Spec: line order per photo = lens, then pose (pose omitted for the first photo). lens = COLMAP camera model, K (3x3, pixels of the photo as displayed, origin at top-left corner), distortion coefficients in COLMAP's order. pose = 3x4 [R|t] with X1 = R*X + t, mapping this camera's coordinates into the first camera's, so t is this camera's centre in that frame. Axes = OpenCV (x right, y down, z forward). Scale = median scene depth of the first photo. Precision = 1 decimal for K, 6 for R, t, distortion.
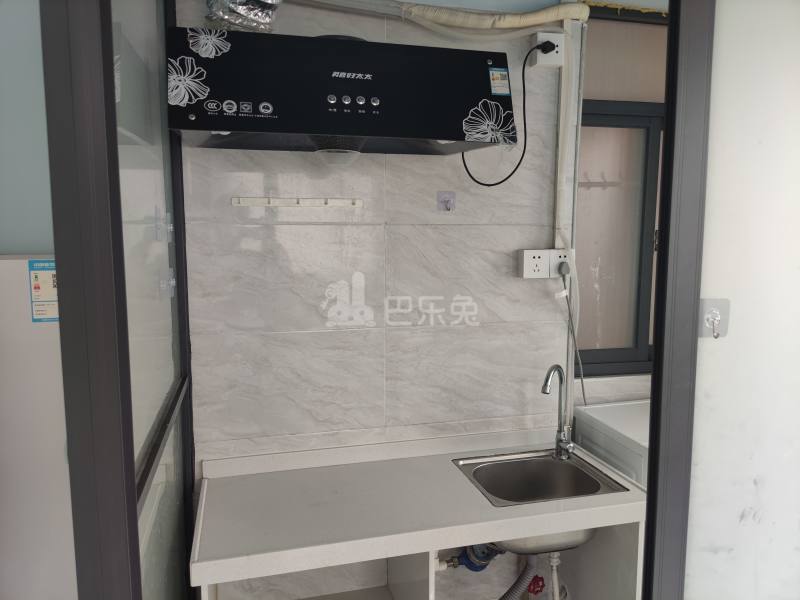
lens RADIAL K [[604.2, 0, 398.4], [0, 604.2, 298.0], [0, 0, 1]] dist [0.039774, -0.057147]
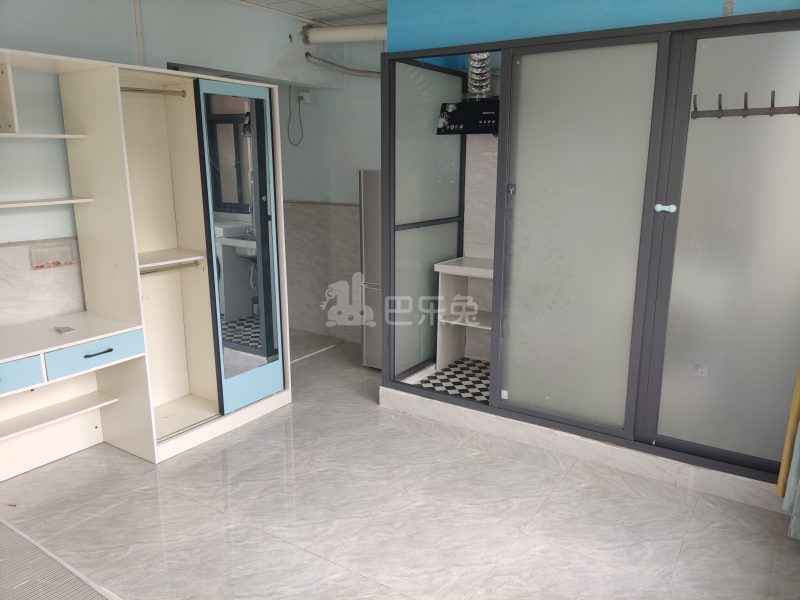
lens RADIAL K [[604.2, 0, 400.2], [0, 604.2, 300.6], [0, 0, 1]] dist [0.039774, -0.057147]
pose [[0.660370, 0.172125, -0.730947, 1.394134], [-0.091725, 0.984577, 0.148982, 0.103536], [0.745317, -0.031337, 0.665973, -0.961562]]
